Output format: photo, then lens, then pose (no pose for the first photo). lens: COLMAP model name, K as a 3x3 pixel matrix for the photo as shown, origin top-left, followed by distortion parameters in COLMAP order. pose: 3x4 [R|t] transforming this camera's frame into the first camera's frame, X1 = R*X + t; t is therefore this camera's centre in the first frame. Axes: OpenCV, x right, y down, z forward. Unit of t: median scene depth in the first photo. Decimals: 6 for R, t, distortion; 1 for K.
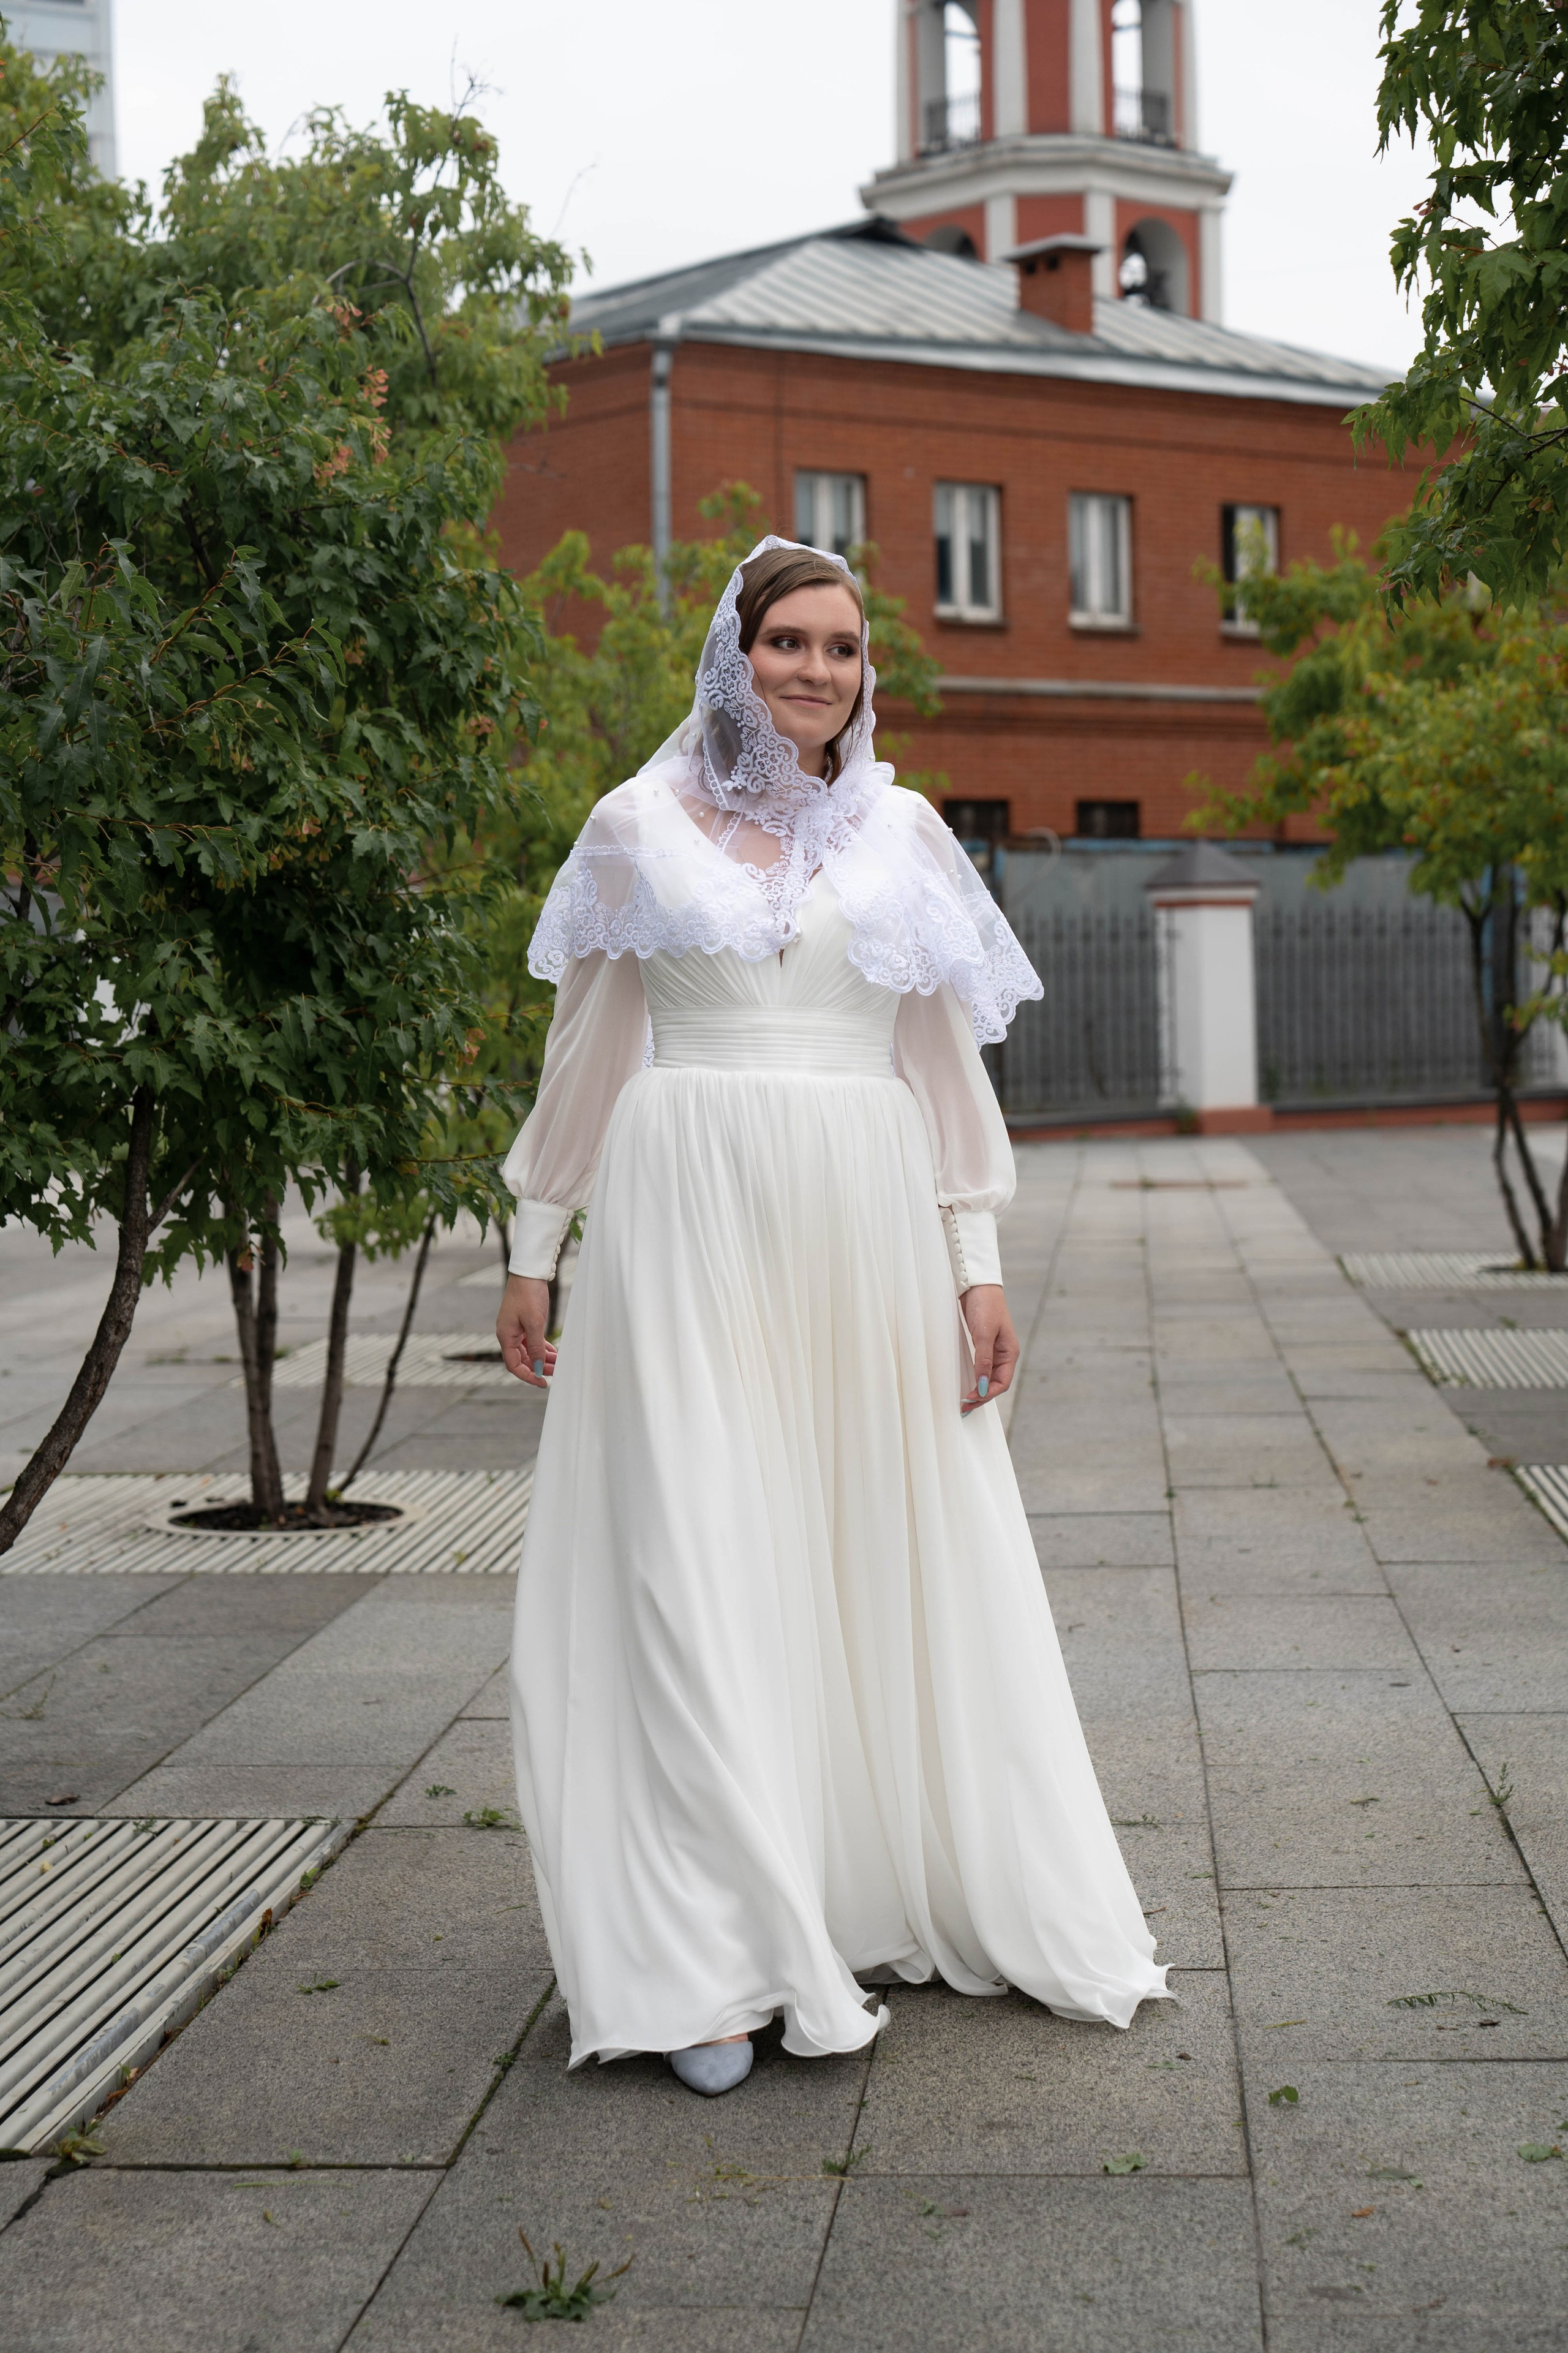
lens RADIAL K [[3736.6, 0, 719.6], [0, 3736.6, 1132.8], [0, 0, 1]] dist [-0.007916, 0.000000]
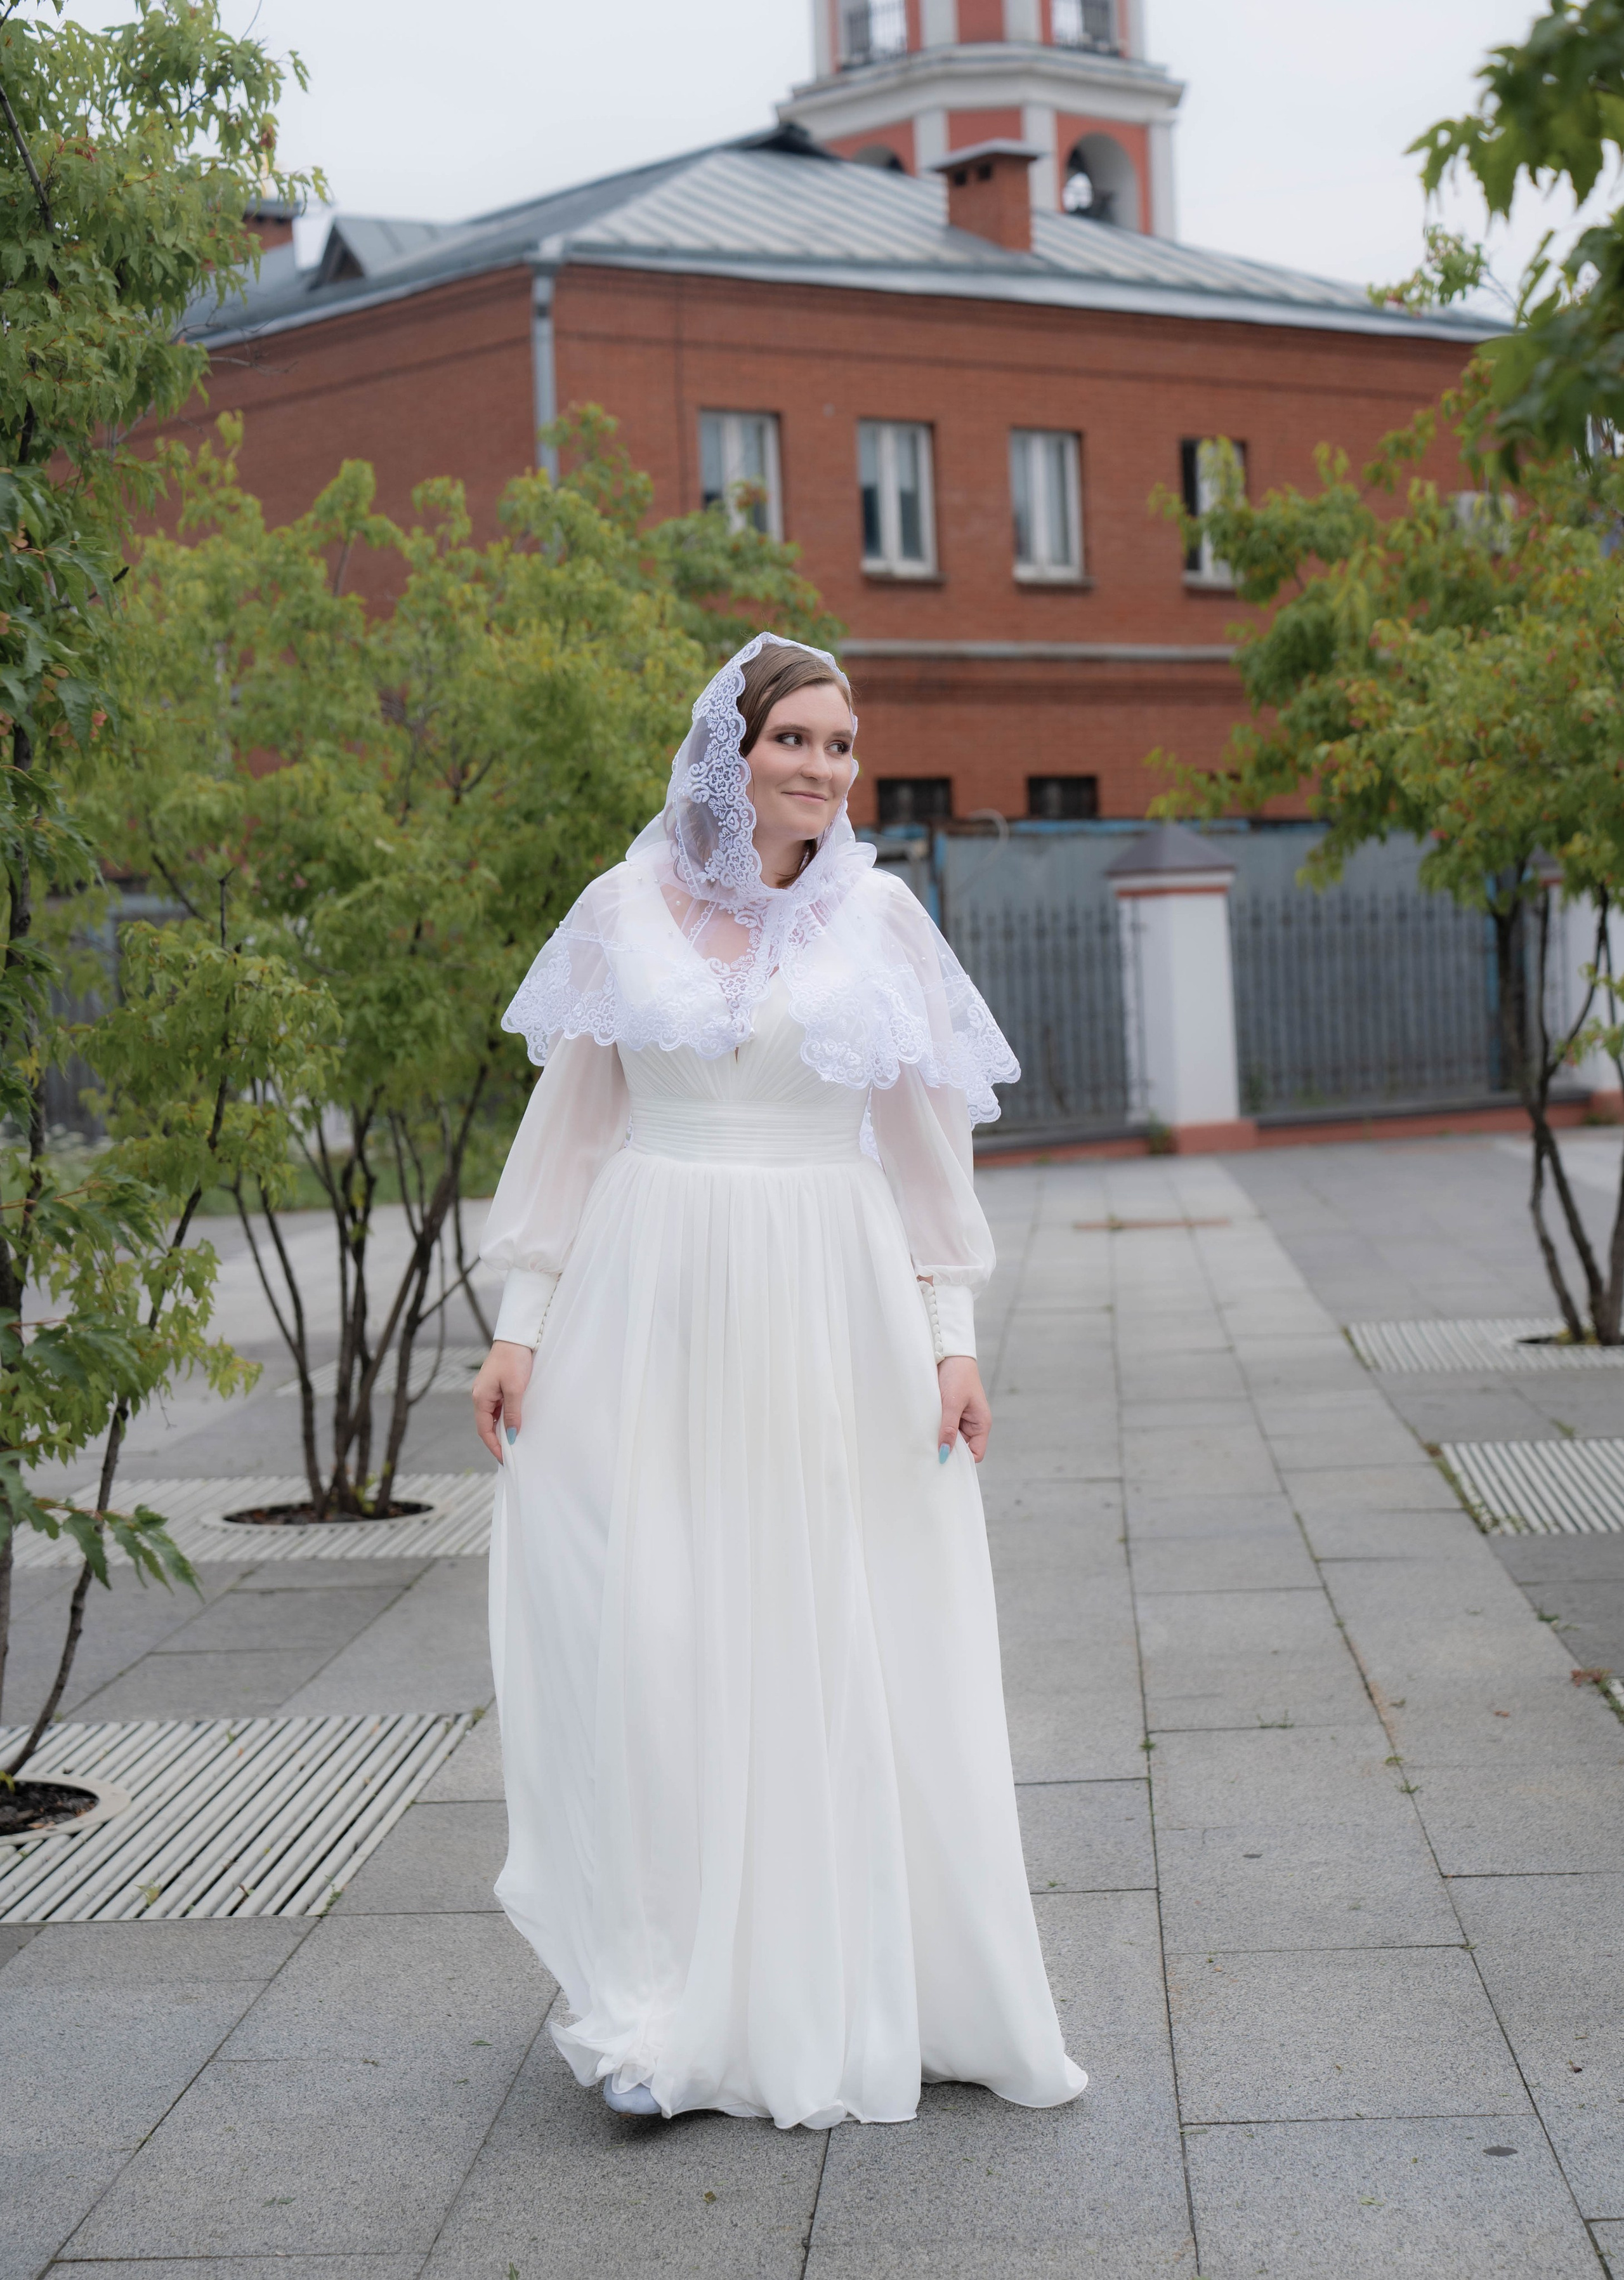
lens RADIAL K [[3904.1, 0, 812.4], [0, 3904.1, 1138.8], [0, 0, 1]] dist [-0.025875, 0.000000]
pose [[0.999044, -0.025867, 0.035228, 0.018917], [0.025716, 0.999658, 0.004733, -0.016621], [-0.035338, -0.003822, 0.999368, 0.145341]]
